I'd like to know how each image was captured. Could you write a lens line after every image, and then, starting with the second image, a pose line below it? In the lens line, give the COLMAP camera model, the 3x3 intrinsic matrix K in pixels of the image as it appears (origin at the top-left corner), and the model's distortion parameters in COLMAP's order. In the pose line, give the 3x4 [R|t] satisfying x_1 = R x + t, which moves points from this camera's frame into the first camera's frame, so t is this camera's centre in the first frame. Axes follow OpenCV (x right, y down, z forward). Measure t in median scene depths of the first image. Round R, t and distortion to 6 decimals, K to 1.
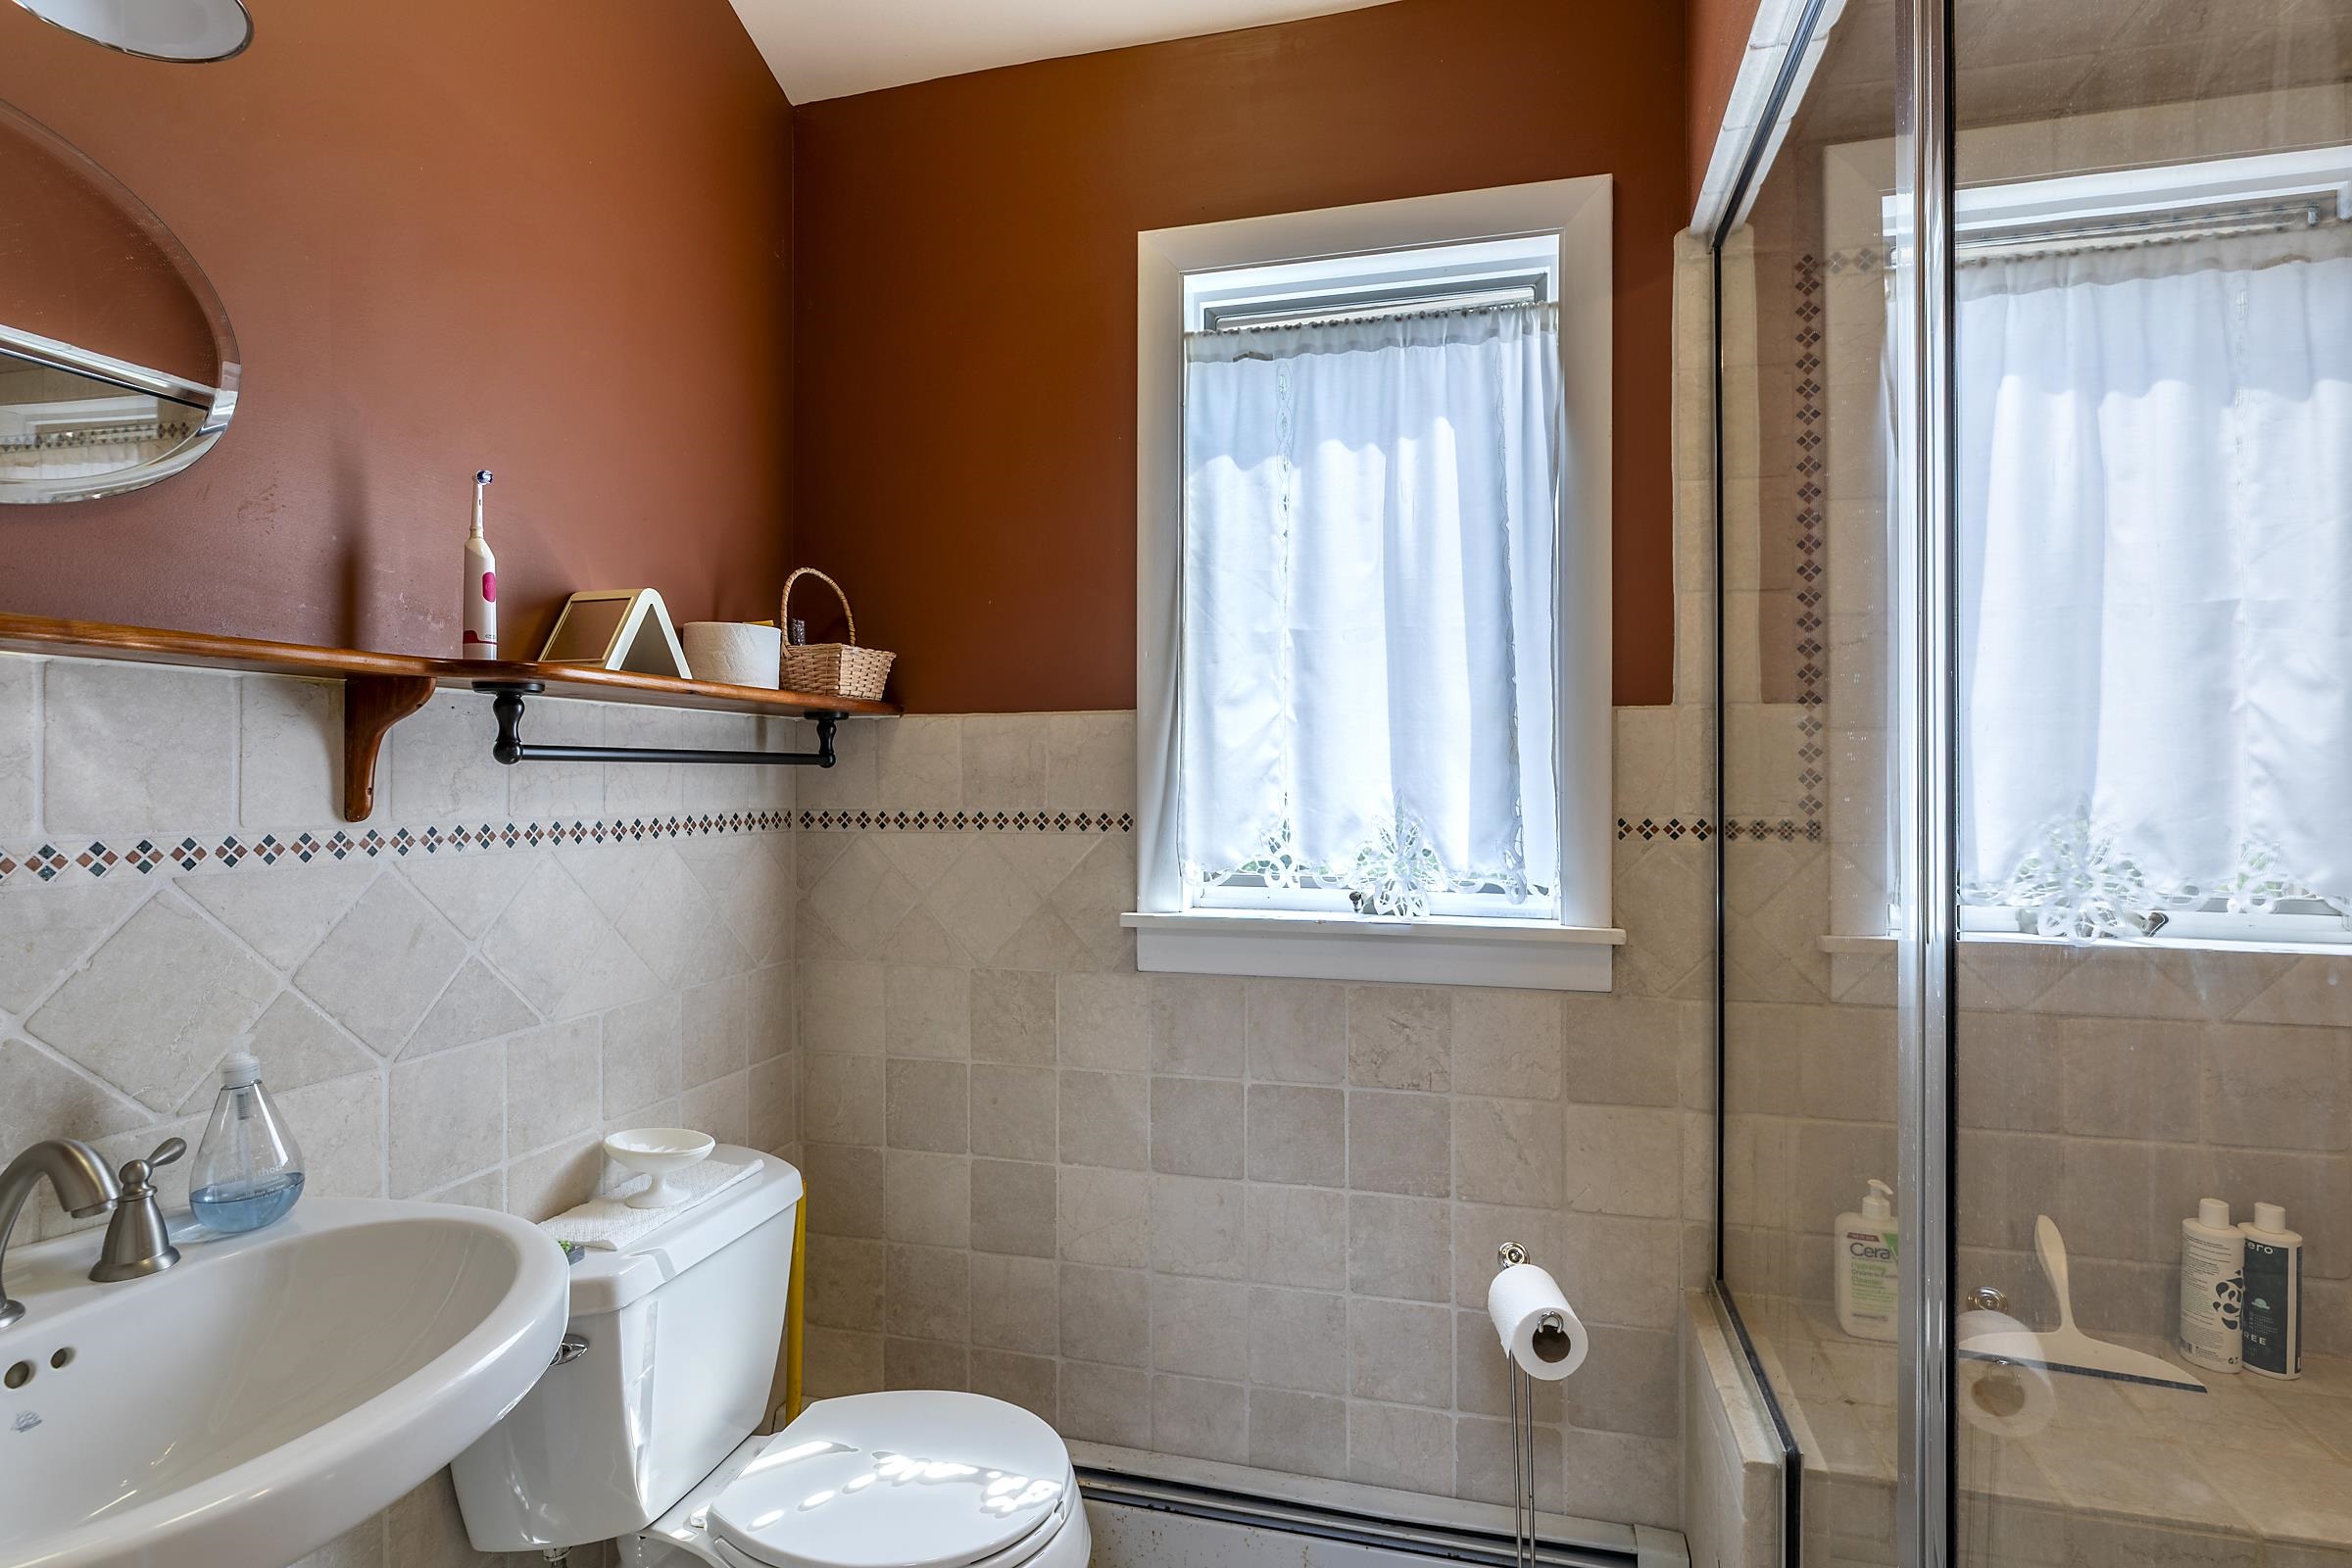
lens RADIAL K [[1161.8, 0, 1206.0], [0, 1161.8, 754.9], [0, 0, 1]] dist [-0.003624, 0.000734]
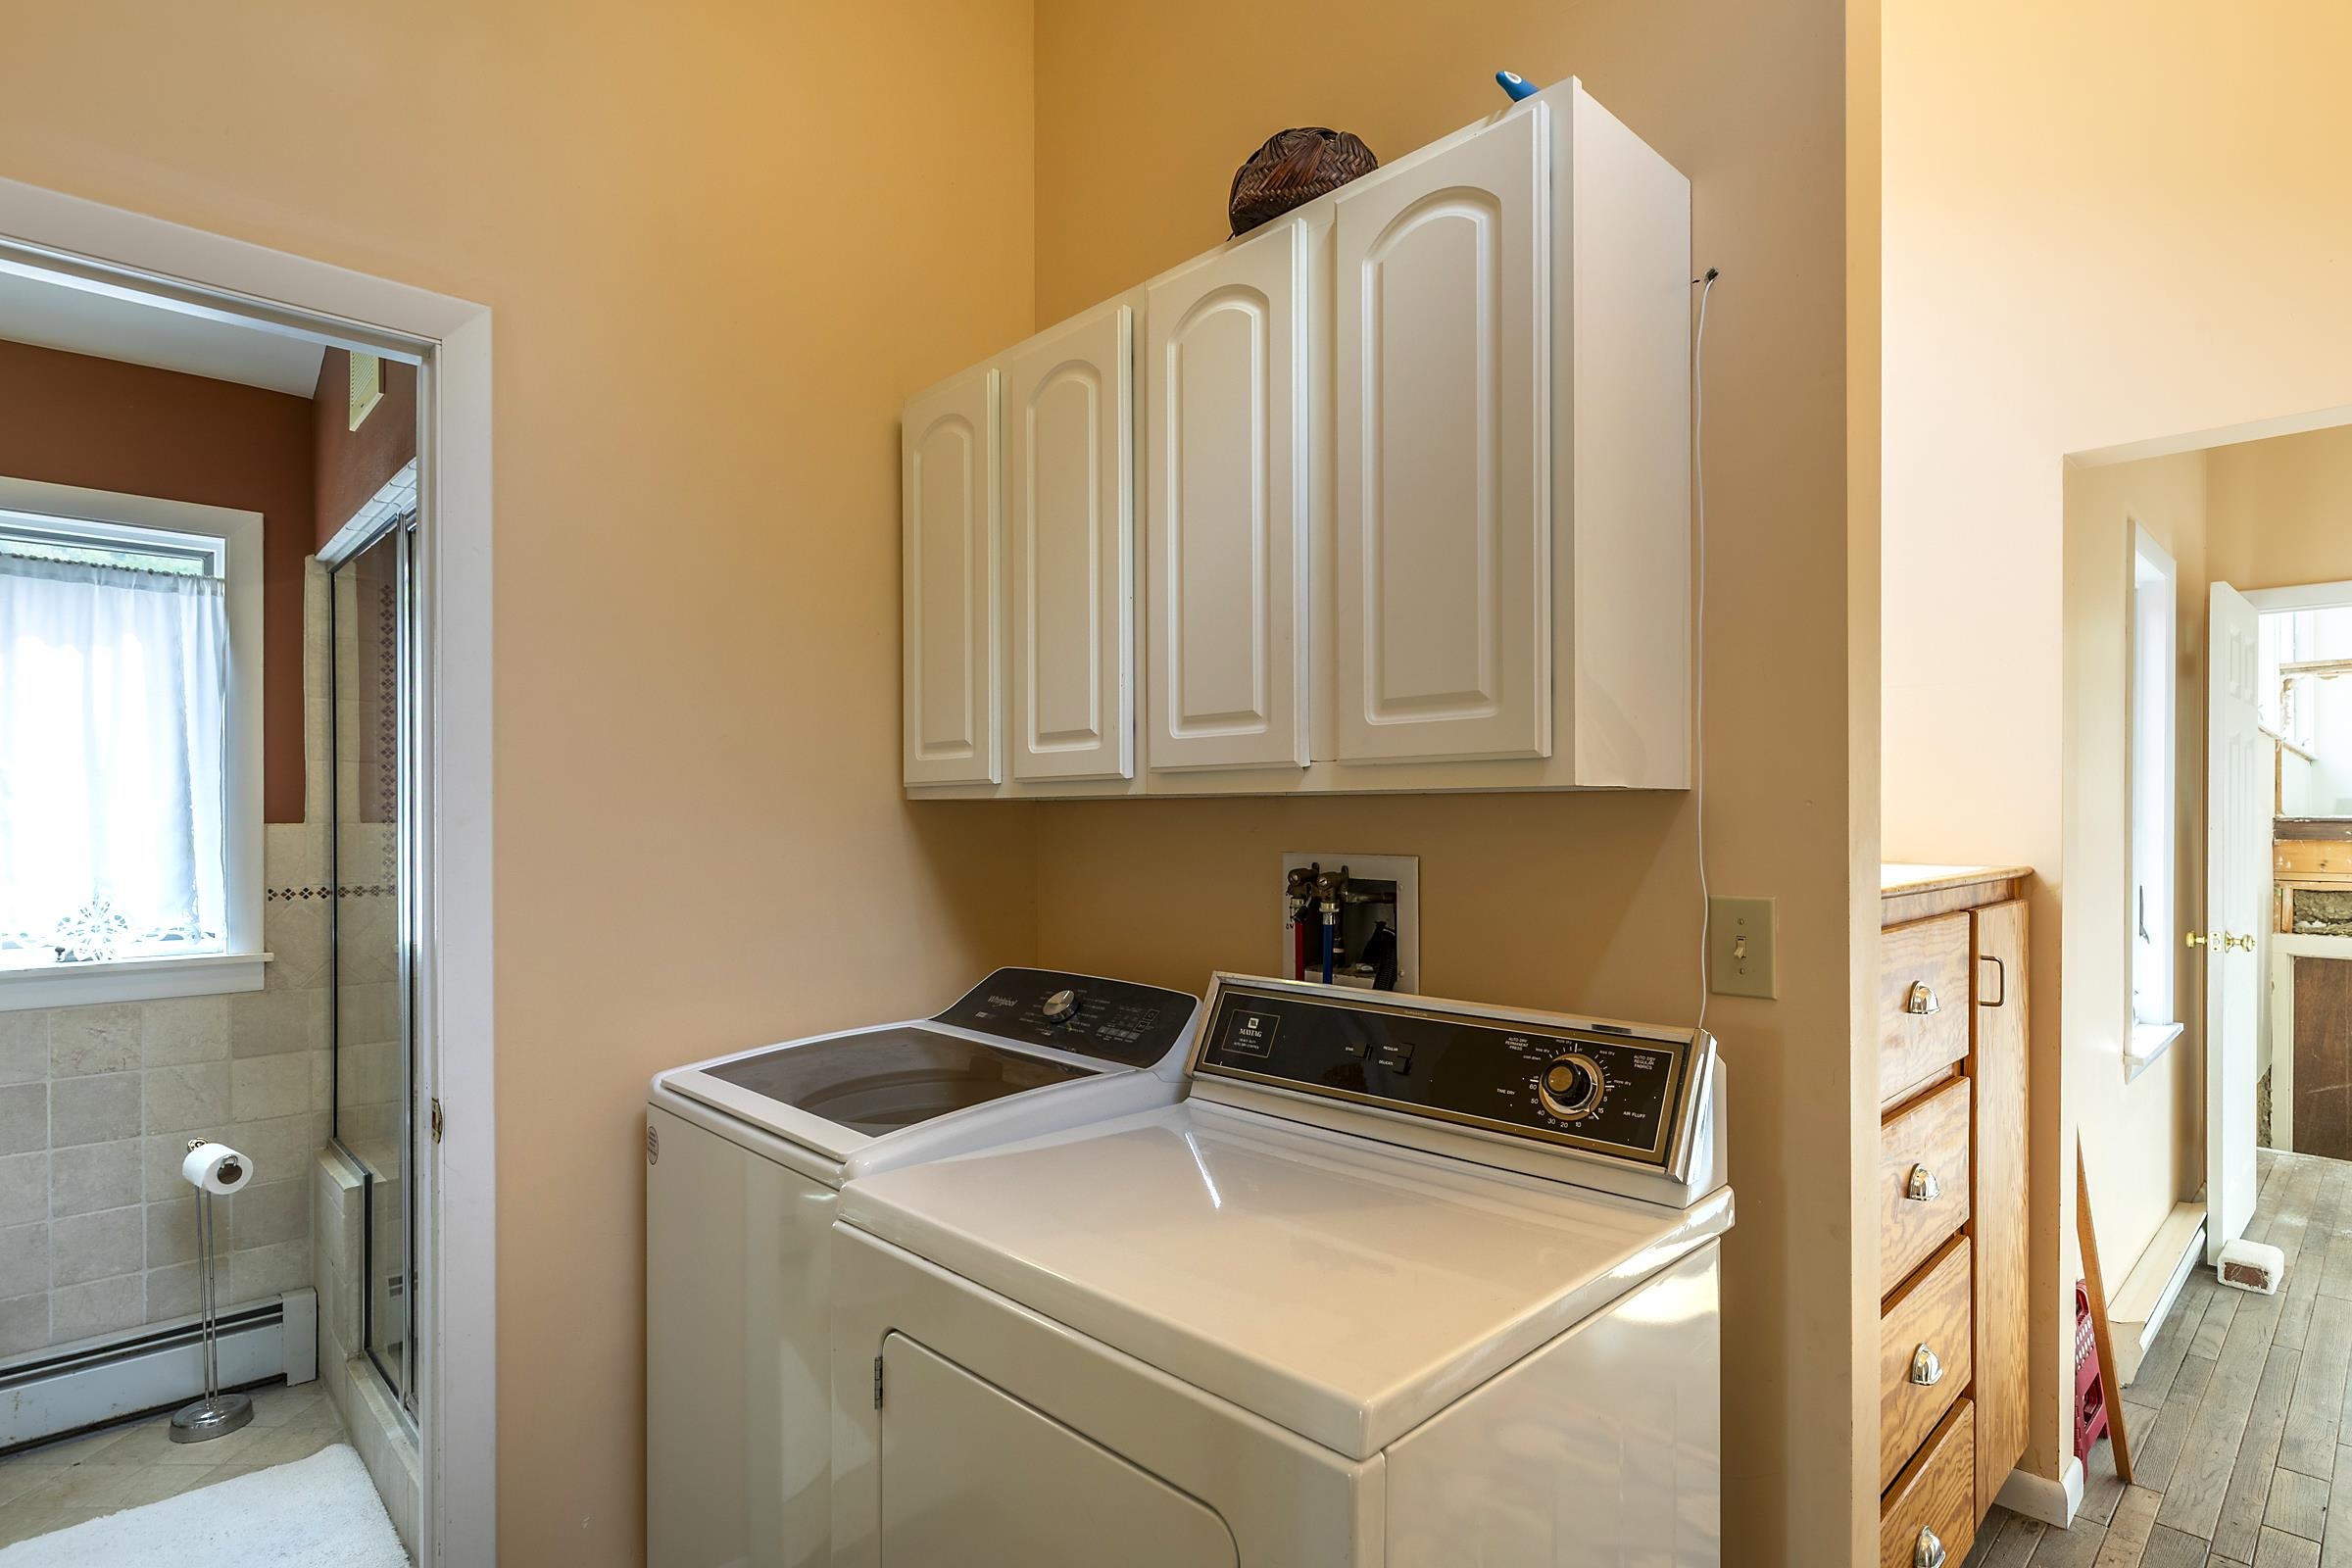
lens RADIAL K [[1183.9, 0, 1182.7], [0, 1183.9, 827.6], [0, 0, 1]] dist [-0.002627, 0.003148]
pose [[0.525159, -0.010544, 0.850939, -0.418544], [-0.013620, 0.999691, 0.020793, -0.089718], [-0.850895, -0.022510, 0.524853, -1.056538]]
